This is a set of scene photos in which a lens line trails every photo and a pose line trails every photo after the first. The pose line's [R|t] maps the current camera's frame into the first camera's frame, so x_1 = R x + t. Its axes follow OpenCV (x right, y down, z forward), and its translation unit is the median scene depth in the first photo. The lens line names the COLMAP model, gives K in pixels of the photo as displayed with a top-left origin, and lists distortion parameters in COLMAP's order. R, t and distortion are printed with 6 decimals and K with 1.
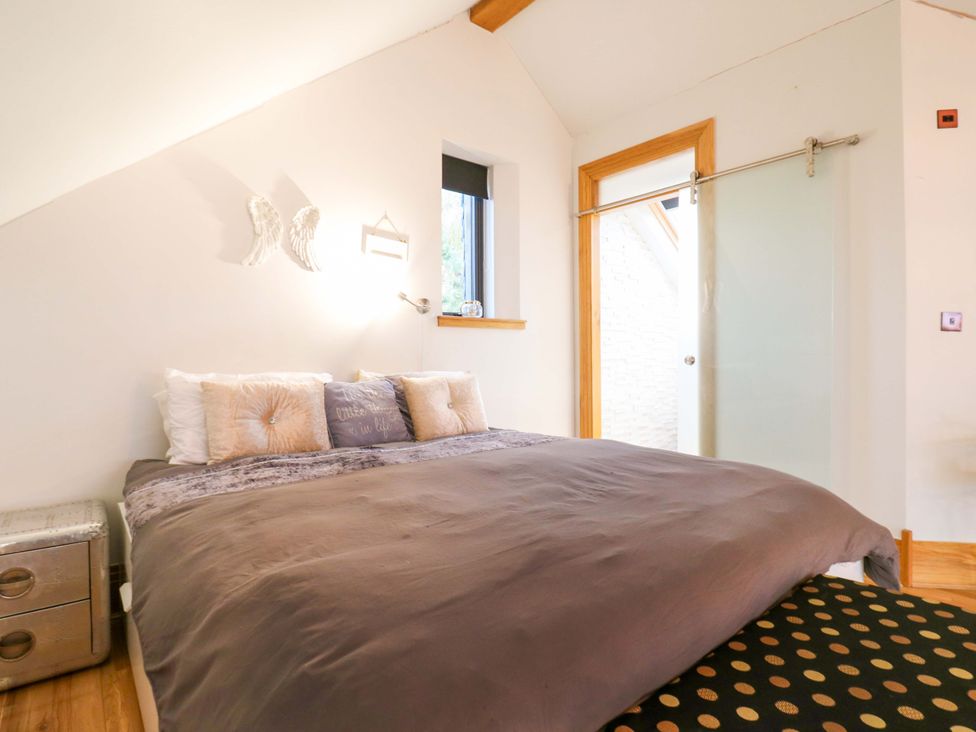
lens RADIAL K [[508.8, 0, 493.6], [0, 508.8, 359.5], [0, 0, 1]] dist [0.002418, -0.015343]
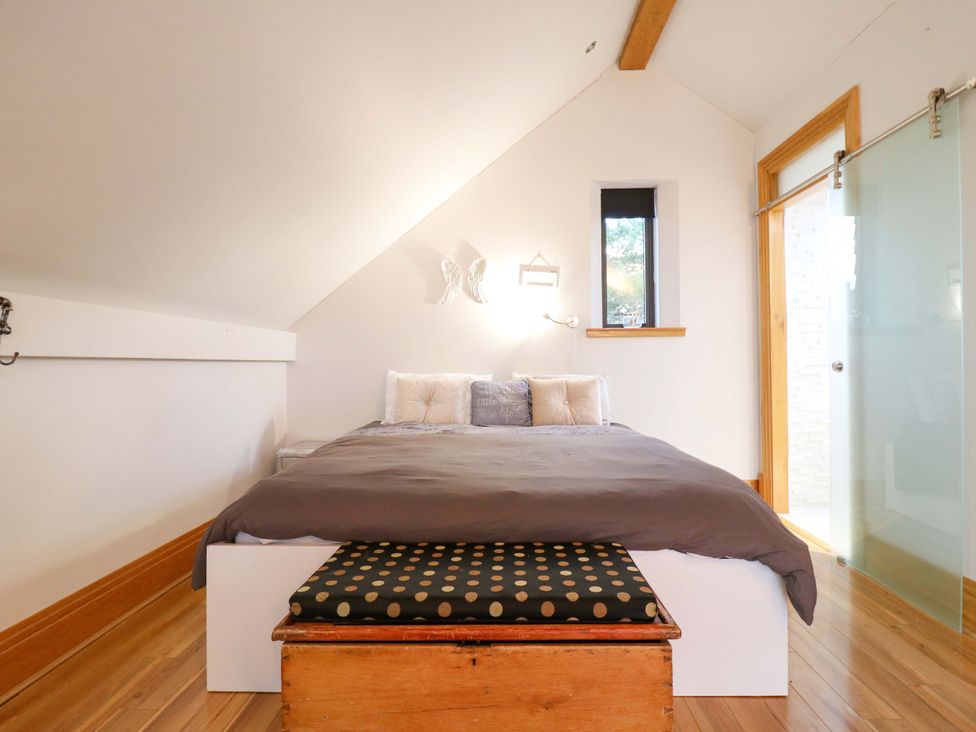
lens RADIAL K [[508.8, 0, 493.6], [0, 508.8, 359.5], [0, 0, 1]] dist [0.002418, -0.015343]
pose [[0.751444, -0.005893, -0.659770, 0.575087], [-0.000865, 0.999950, -0.009917, -0.000909], [0.659796, 0.008022, 0.751402, -0.052690]]
